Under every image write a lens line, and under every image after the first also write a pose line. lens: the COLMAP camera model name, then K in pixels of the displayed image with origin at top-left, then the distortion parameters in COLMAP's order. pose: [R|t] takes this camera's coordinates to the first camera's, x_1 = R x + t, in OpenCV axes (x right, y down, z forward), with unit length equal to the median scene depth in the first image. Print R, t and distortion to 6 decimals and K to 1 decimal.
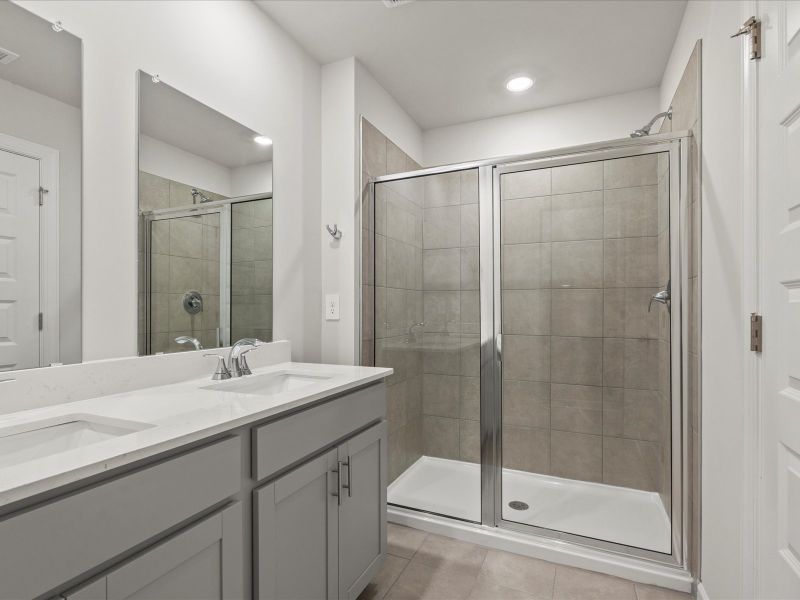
lens RADIAL K [[399.9, 0, 407.0], [0, 399.9, 306.0], [0, 0, 1]] dist [-0.014660, -0.000123]
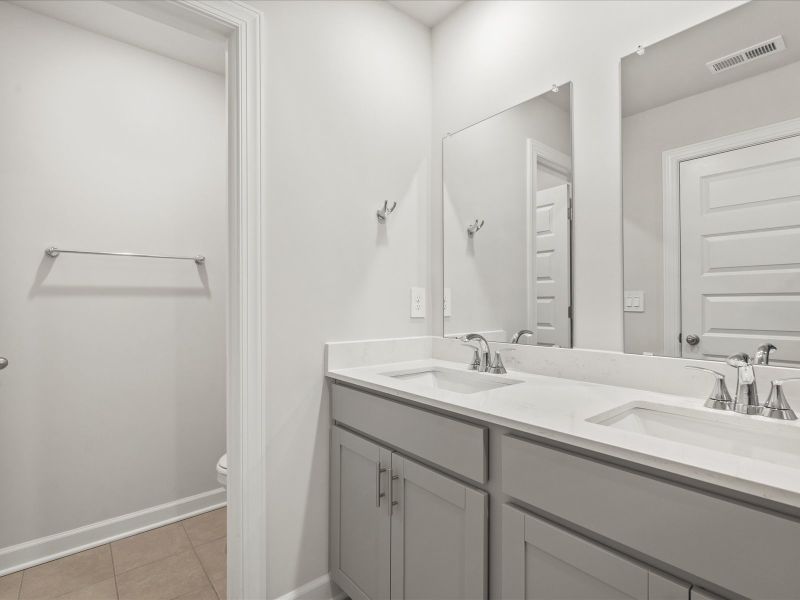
lens RADIAL K [[399.9, 0, 408.3], [0, 399.9, 301.0], [0, 0, 1]] dist [-0.014660, -0.000123]
pose [[-0.441013, -0.004856, -0.897488, 0.518711], [0.008914, 0.999912, -0.009790, 0.005833], [0.897456, -0.012318, -0.440931, 1.151850]]
